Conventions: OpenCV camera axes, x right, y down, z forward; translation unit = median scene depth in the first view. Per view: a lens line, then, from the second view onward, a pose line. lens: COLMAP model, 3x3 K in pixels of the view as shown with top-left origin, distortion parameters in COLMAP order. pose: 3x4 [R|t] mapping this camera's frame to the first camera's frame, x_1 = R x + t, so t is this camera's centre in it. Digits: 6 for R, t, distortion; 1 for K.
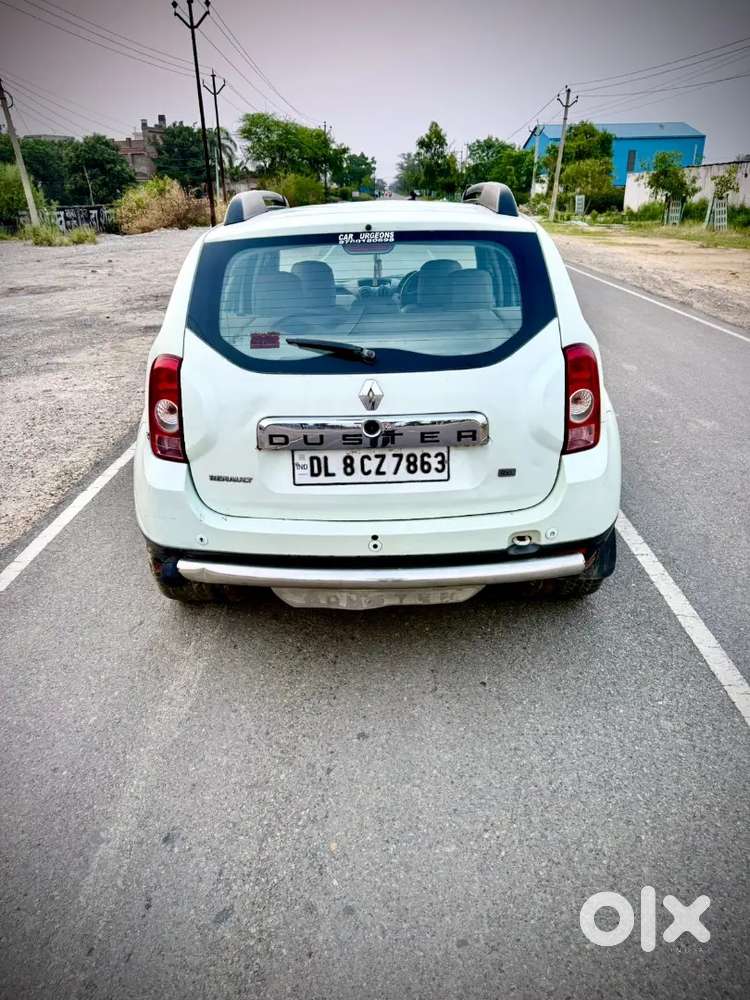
lens RADIAL K [[695.7, 0, 375.4], [0, 695.7, 493.8], [0, 0, 1]] dist [0.083506, -0.117162]
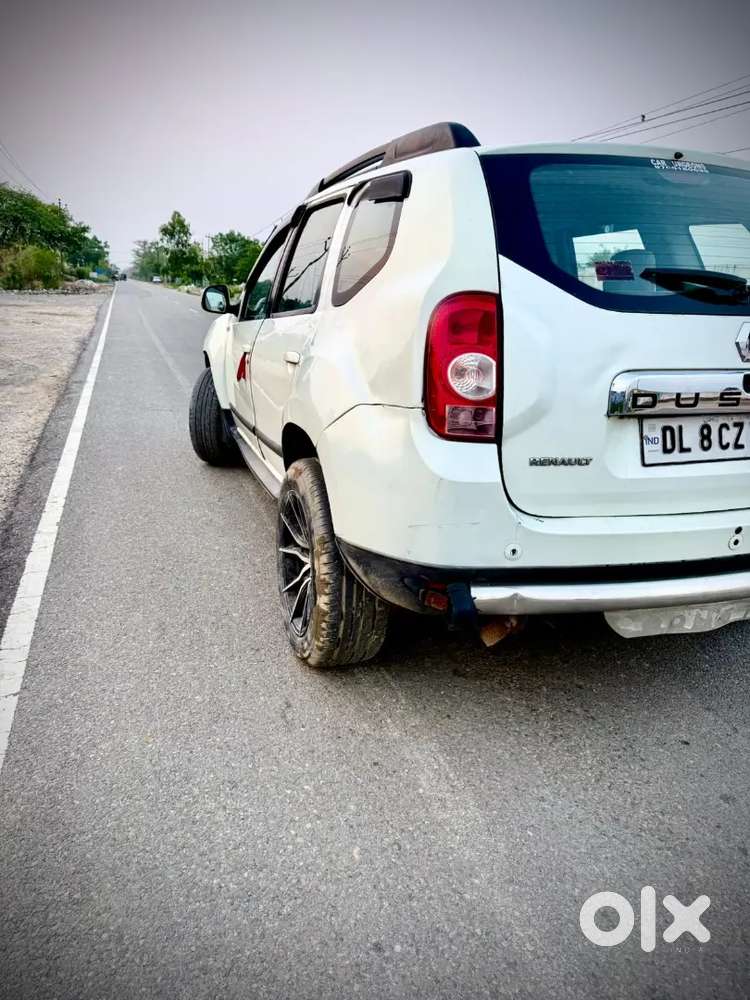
lens RADIAL K [[708.9, 0, 377.0], [0, 708.9, 490.4], [0, 0, 1]] dist [0.070781, -0.081608]
pose [[0.940626, -0.037005, 0.337422, -0.647959], [0.078642, 0.990752, -0.110572, 0.076227], [-0.330210, 0.130542, 0.934837, 0.385034]]
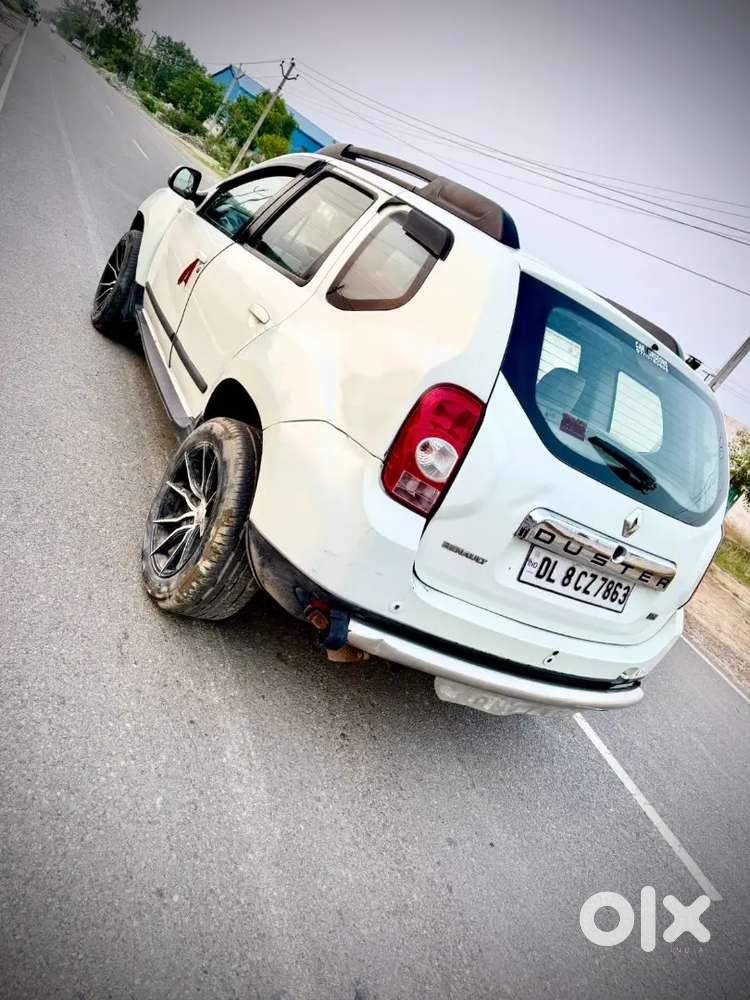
lens RADIAL K [[707.0, 0, 375.0], [0, 707.0, 500.0], [0, 0, 1]] dist [0.060113, -0.062148]
pose [[0.761372, 0.298469, 0.575525, -0.812101], [-0.340760, 0.939445, -0.036401, -0.013902], [-0.551539, -0.168402, 0.816973, 0.380843]]
